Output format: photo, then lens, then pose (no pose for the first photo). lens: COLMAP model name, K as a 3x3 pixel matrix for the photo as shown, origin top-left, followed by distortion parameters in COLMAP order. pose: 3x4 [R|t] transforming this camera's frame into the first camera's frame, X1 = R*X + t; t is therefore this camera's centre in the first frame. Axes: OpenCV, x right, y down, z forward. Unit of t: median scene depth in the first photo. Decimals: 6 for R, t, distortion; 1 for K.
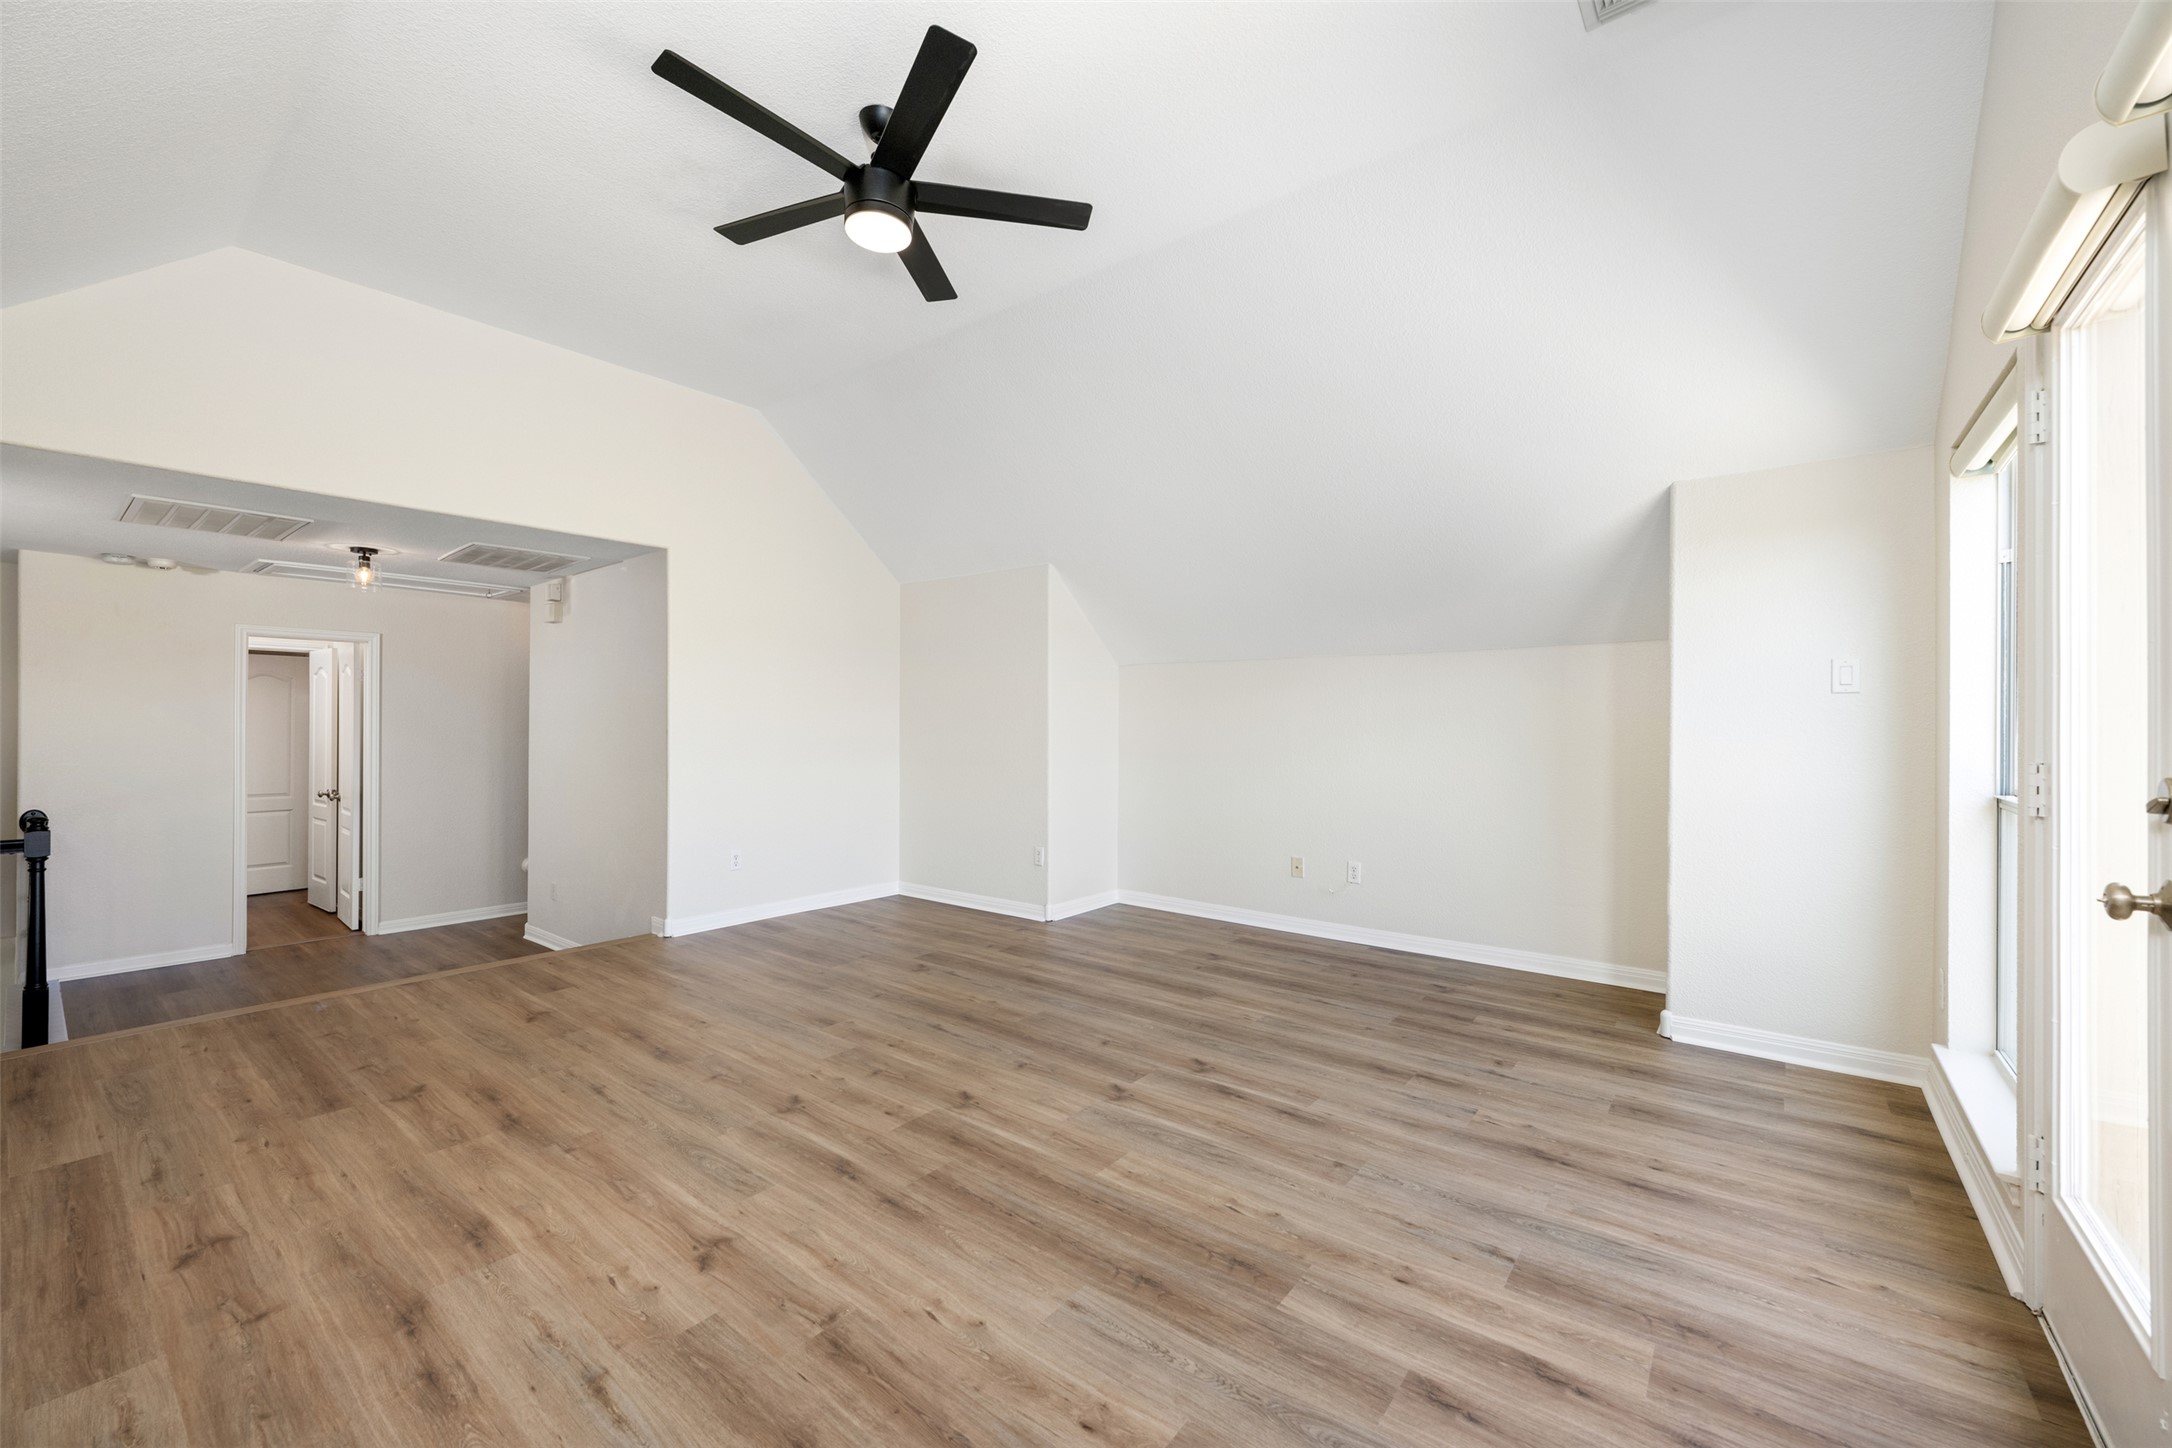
lens RADIAL K [[863.4, 0, 1081.8], [0, 863.4, 726.1], [0, 0, 1]] dist [0.000645, -0.000029]
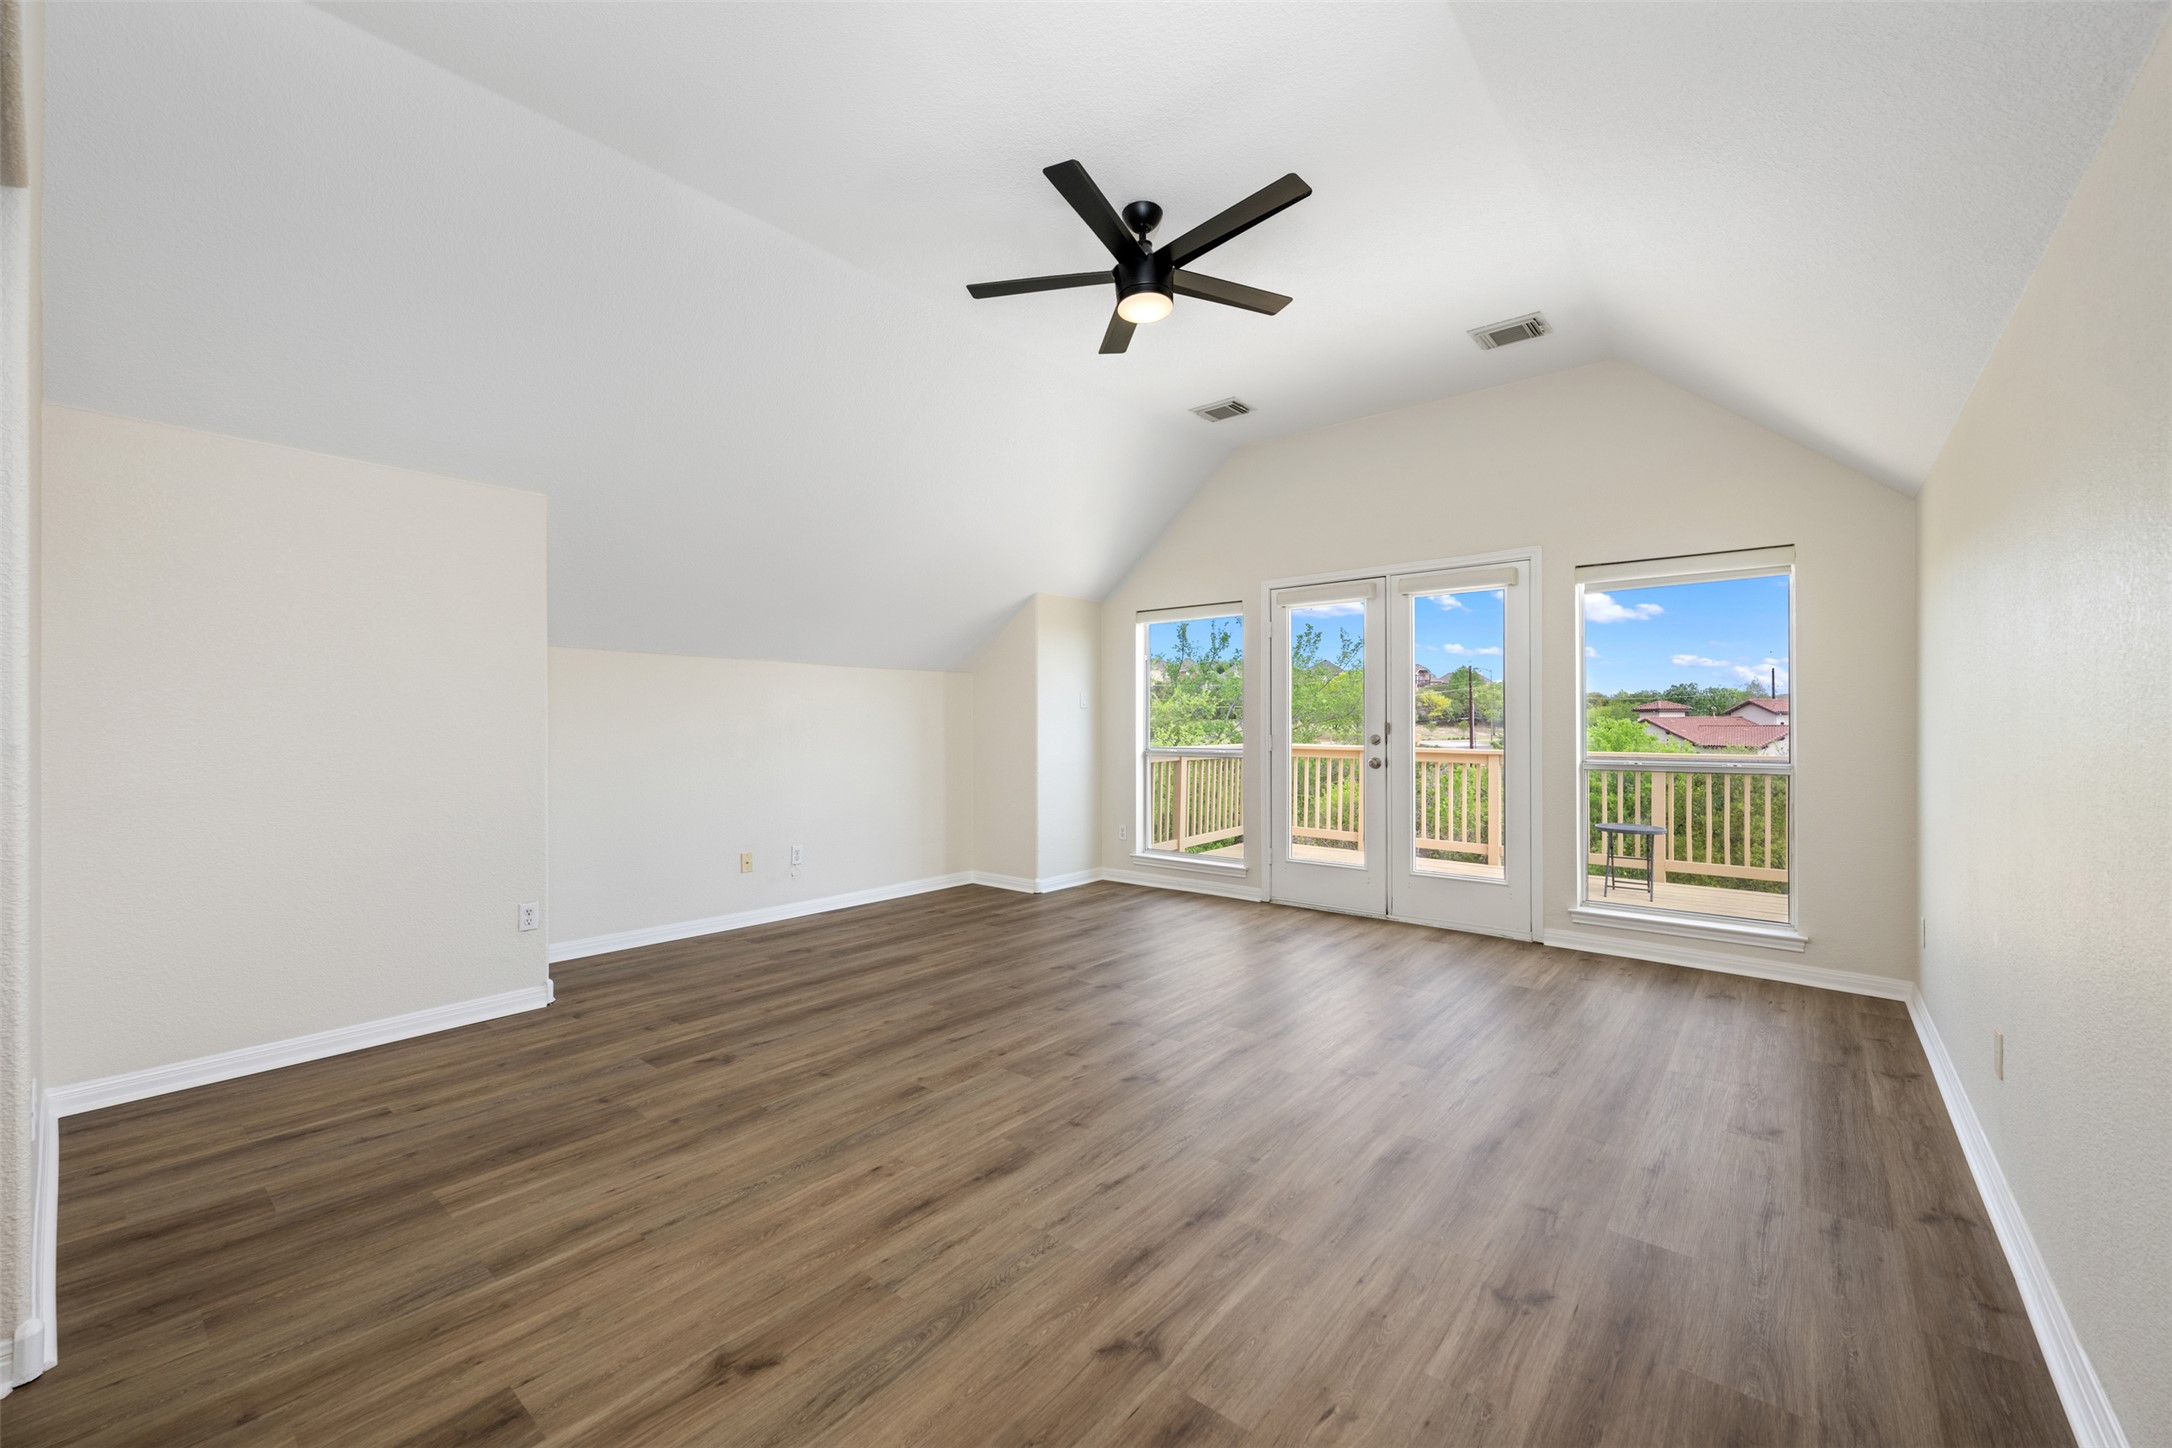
lens RADIAL K [[863.4, 0, 1083.1], [0, 863.4, 720.0], [0, 0, 1]] dist [0.000645, -0.000029]
pose [[0.018729, 0.002405, 0.999822, -1.170649], [0.004147, 0.999988, -0.002483, -0.004671], [-0.999816, 0.004192, 0.018718, 0.870429]]
